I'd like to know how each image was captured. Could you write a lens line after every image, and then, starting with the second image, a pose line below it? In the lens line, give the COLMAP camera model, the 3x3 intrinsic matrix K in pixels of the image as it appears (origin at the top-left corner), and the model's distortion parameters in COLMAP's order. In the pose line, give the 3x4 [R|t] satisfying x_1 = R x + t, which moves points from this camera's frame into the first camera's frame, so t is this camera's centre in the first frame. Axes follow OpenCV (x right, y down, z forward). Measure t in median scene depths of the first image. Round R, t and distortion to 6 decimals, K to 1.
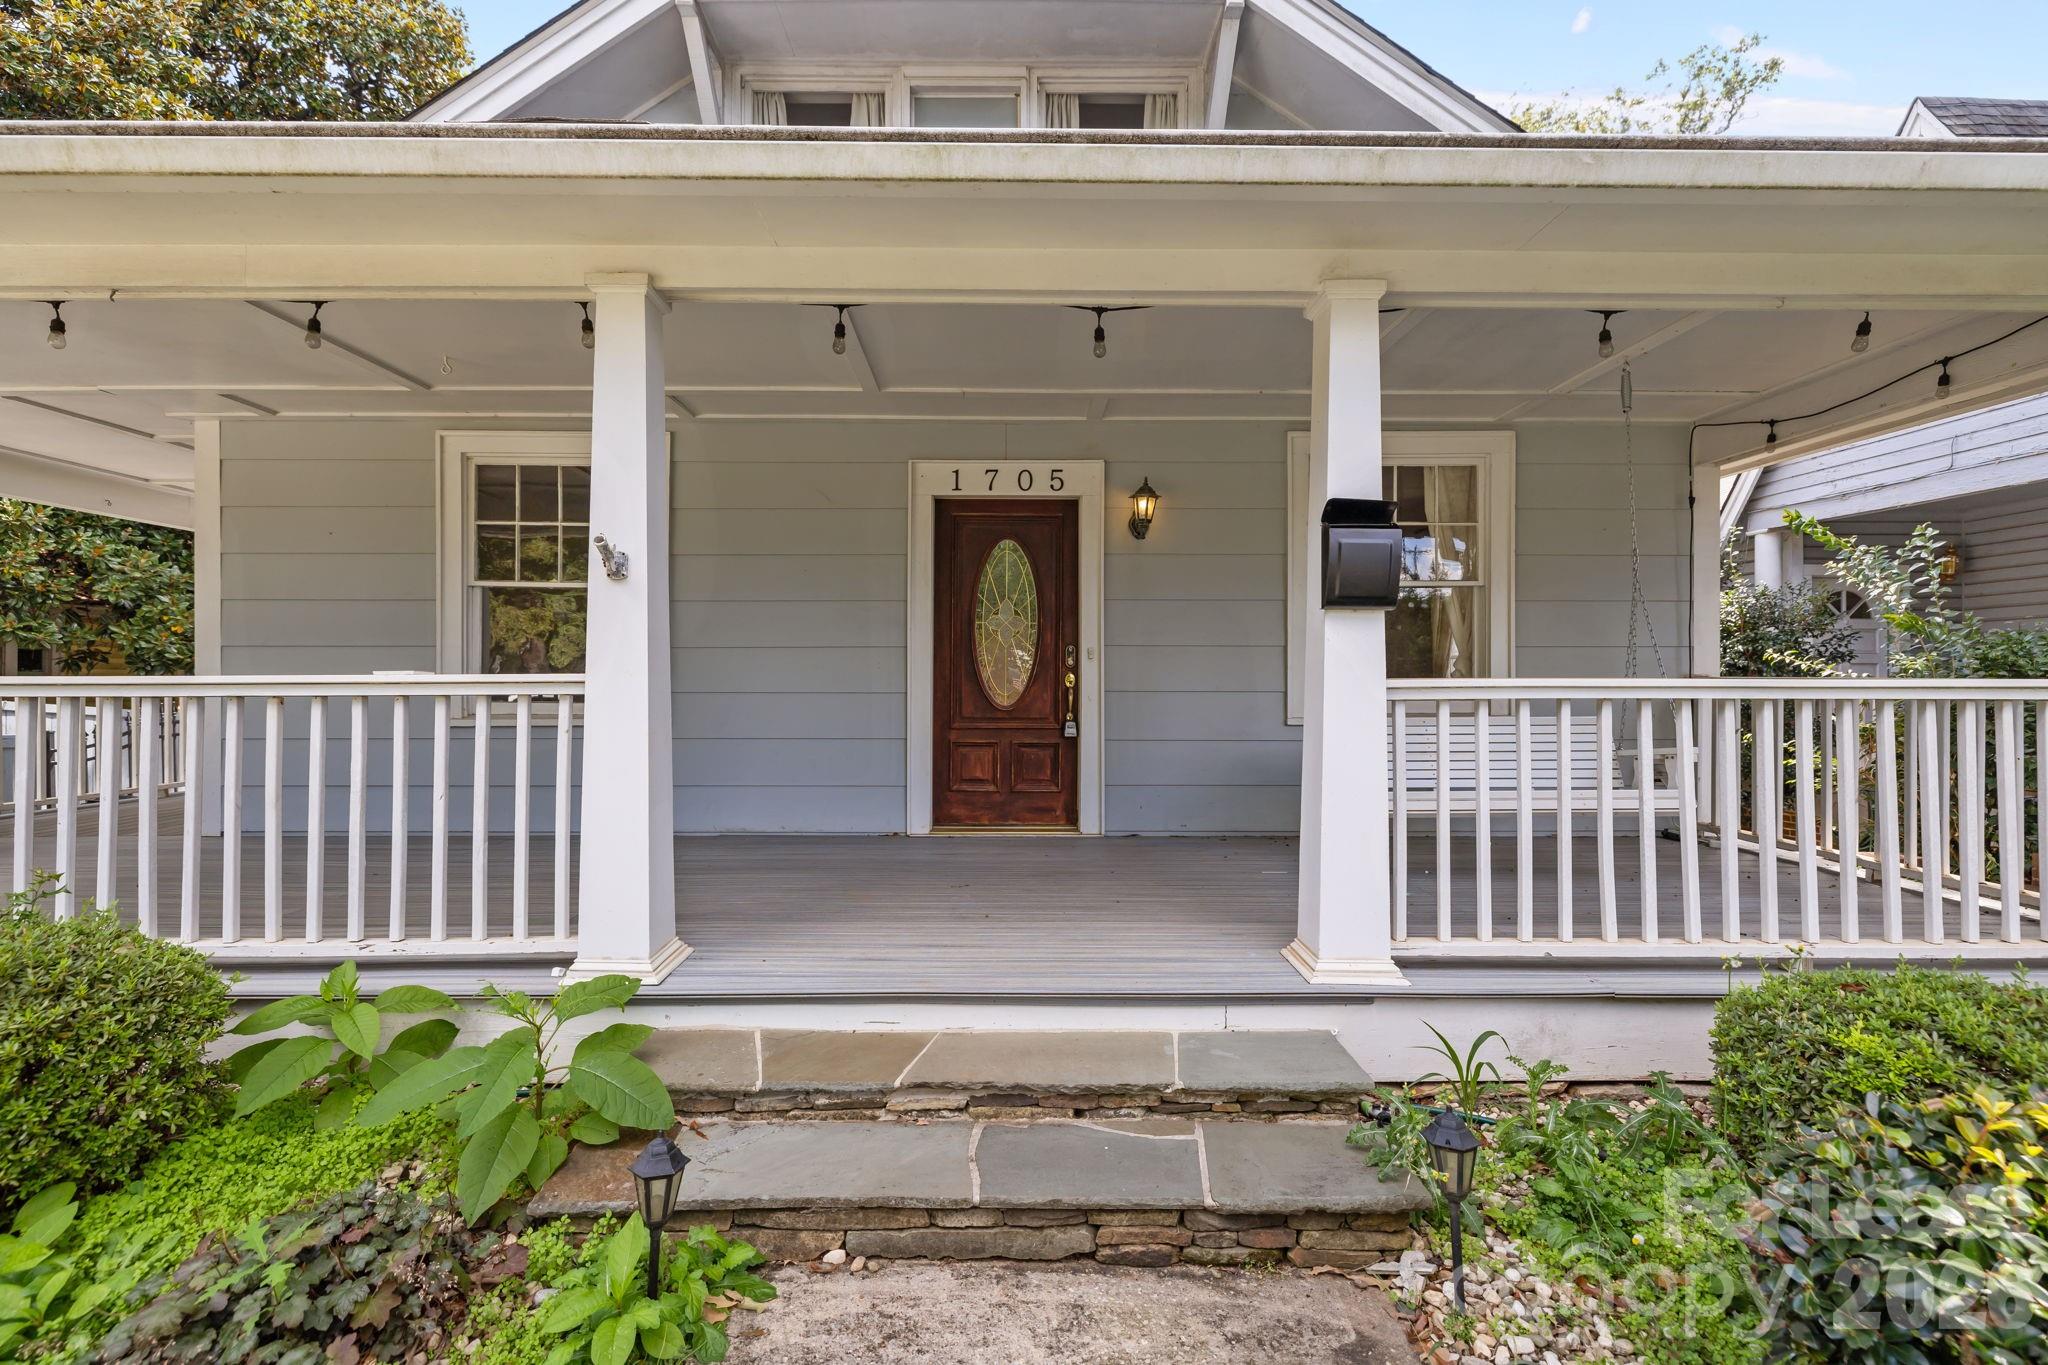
lens RADIAL K [[883.8, 0, 1010.3], [0, 883.8, 666.0], [0, 0, 1]] dist [0.001513, 0.000019]
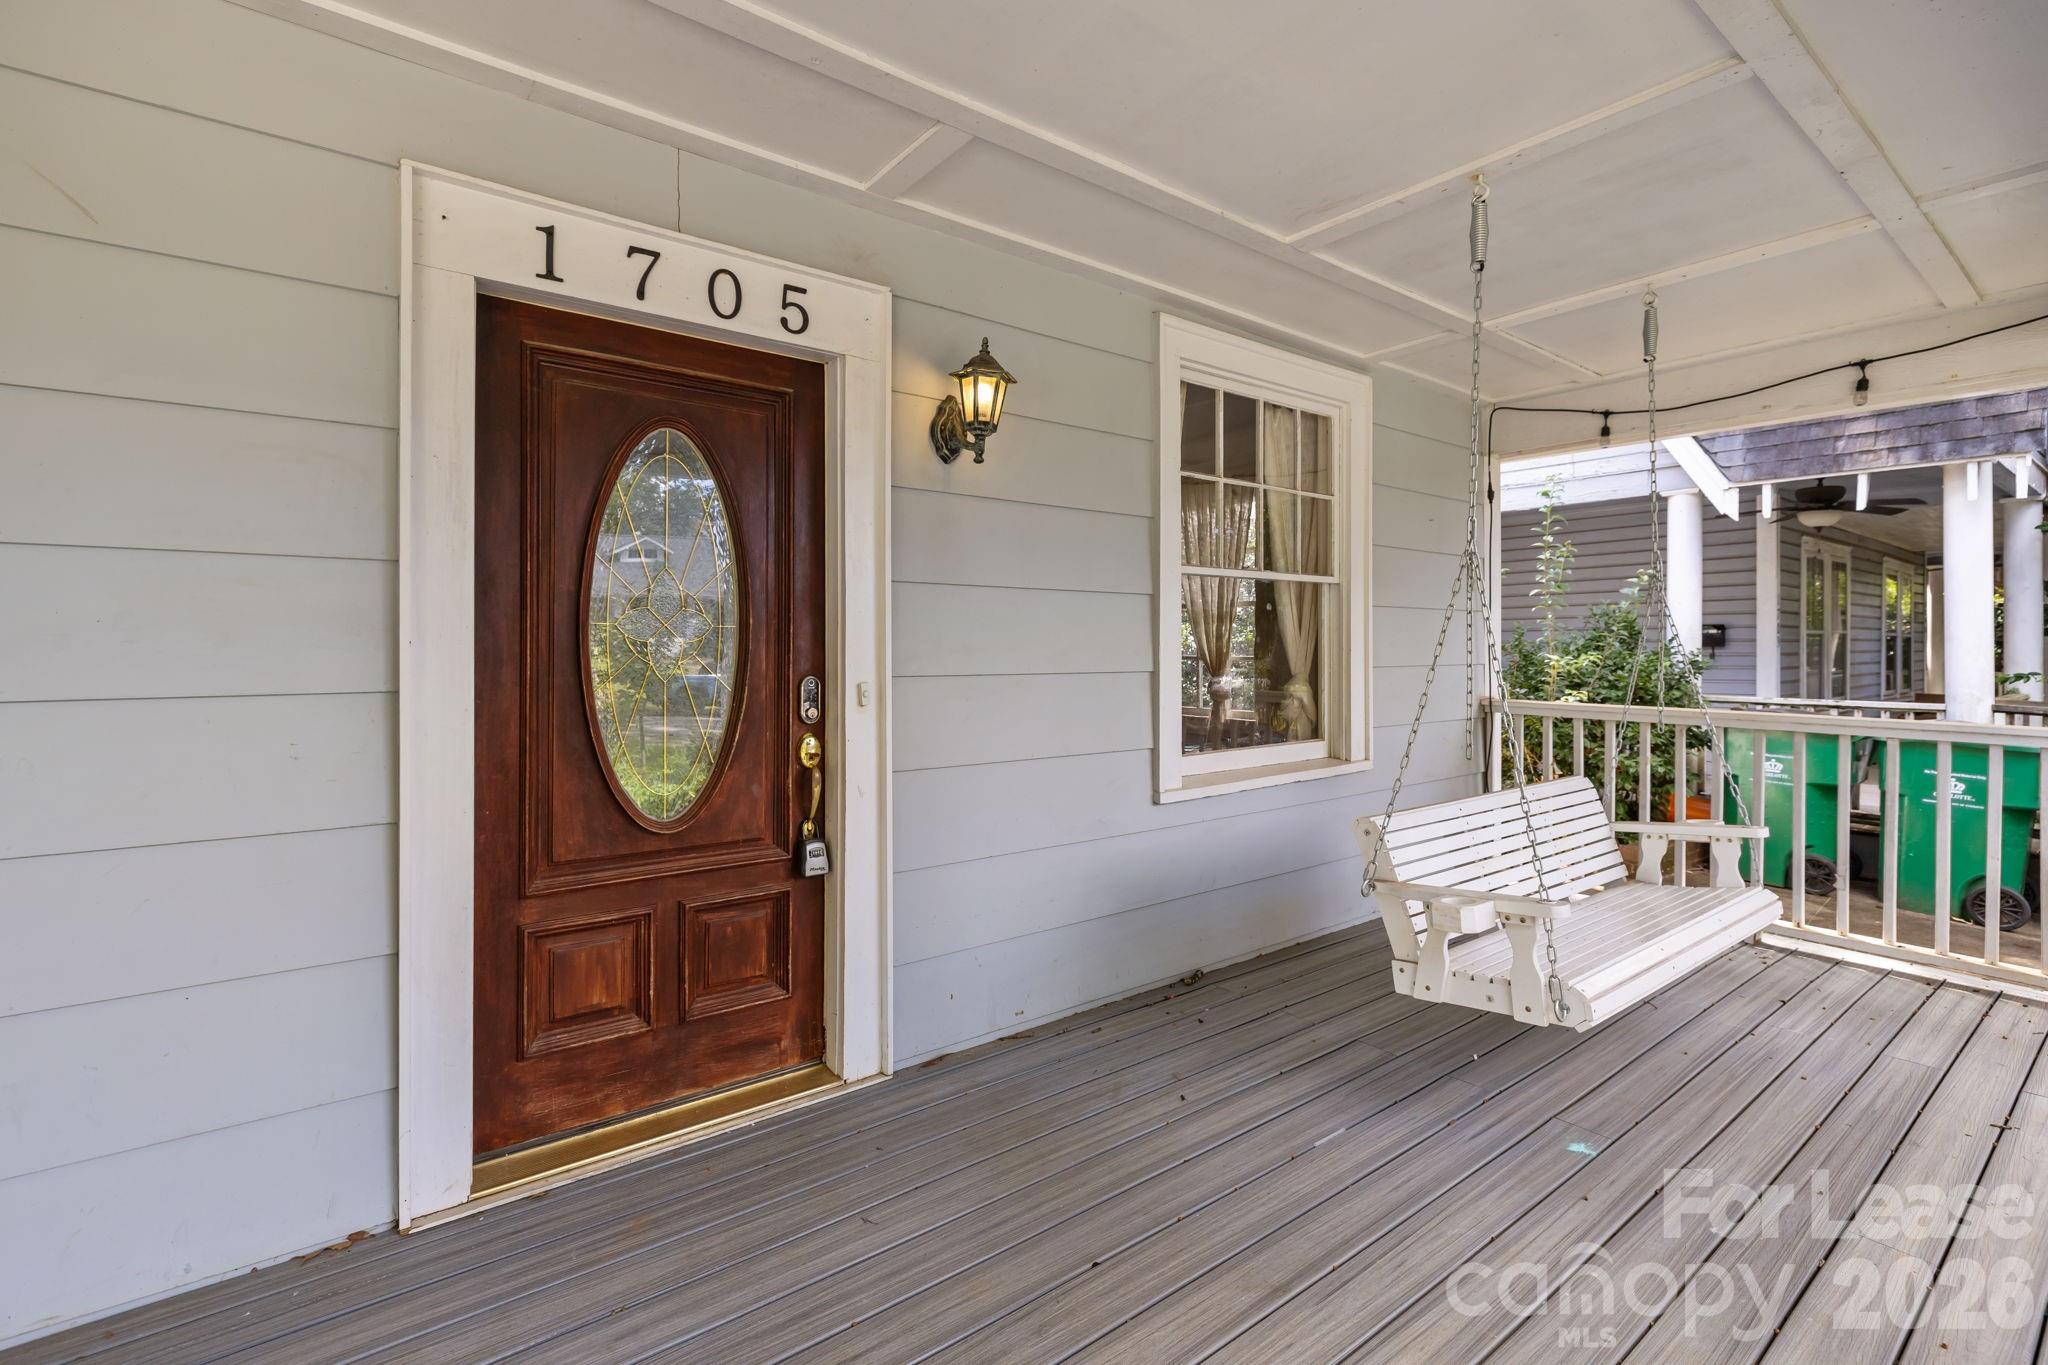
lens RADIAL K [[943.1, 0, 1022.3], [0, 943.1, 651.5], [0, 0, 1]] dist [-0.000020, -0.000095]
pose [[0.799030, -0.000162, 0.601291, -0.141422], [-0.003388, 0.999983, 0.004771, -0.039198], [-0.601281, -0.005850, 0.799016, 0.543731]]
